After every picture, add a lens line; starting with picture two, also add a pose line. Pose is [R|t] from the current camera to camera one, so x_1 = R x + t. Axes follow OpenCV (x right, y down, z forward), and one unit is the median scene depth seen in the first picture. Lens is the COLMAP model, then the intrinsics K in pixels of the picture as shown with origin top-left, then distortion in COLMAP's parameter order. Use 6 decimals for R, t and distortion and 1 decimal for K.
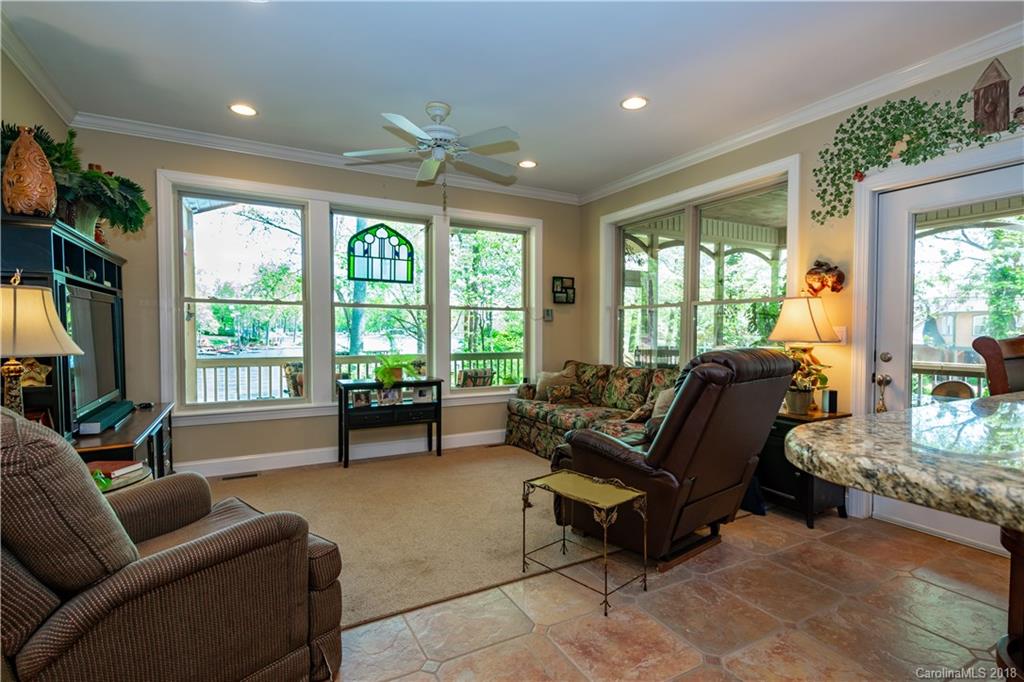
lens RADIAL K [[491.3, 0, 513.3], [0, 491.3, 341.5], [0, 0, 1]] dist [-0.002353, -0.000456]
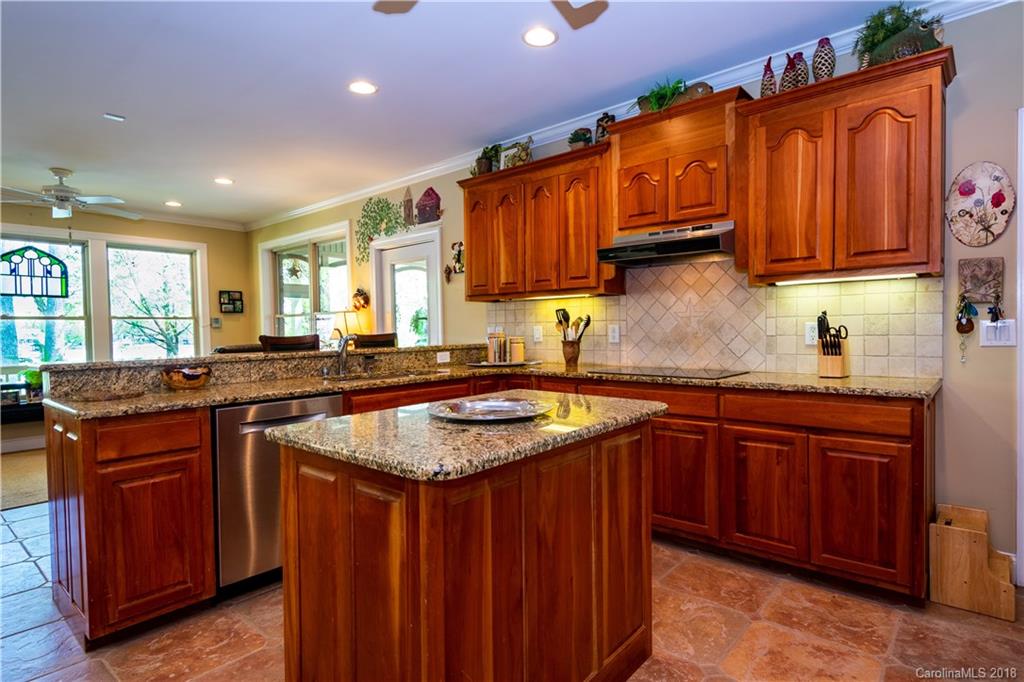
lens RADIAL K [[544.0, 0, 510.5], [0, 544.0, 342.4], [0, 0, 1]] dist [0.015838, -0.001751]
pose [[0.938388, -0.026676, 0.344553, 0.331808], [0.027983, 0.999608, 0.001182, 0.015053], [-0.344449, 0.008532, 0.938766, -0.585688]]
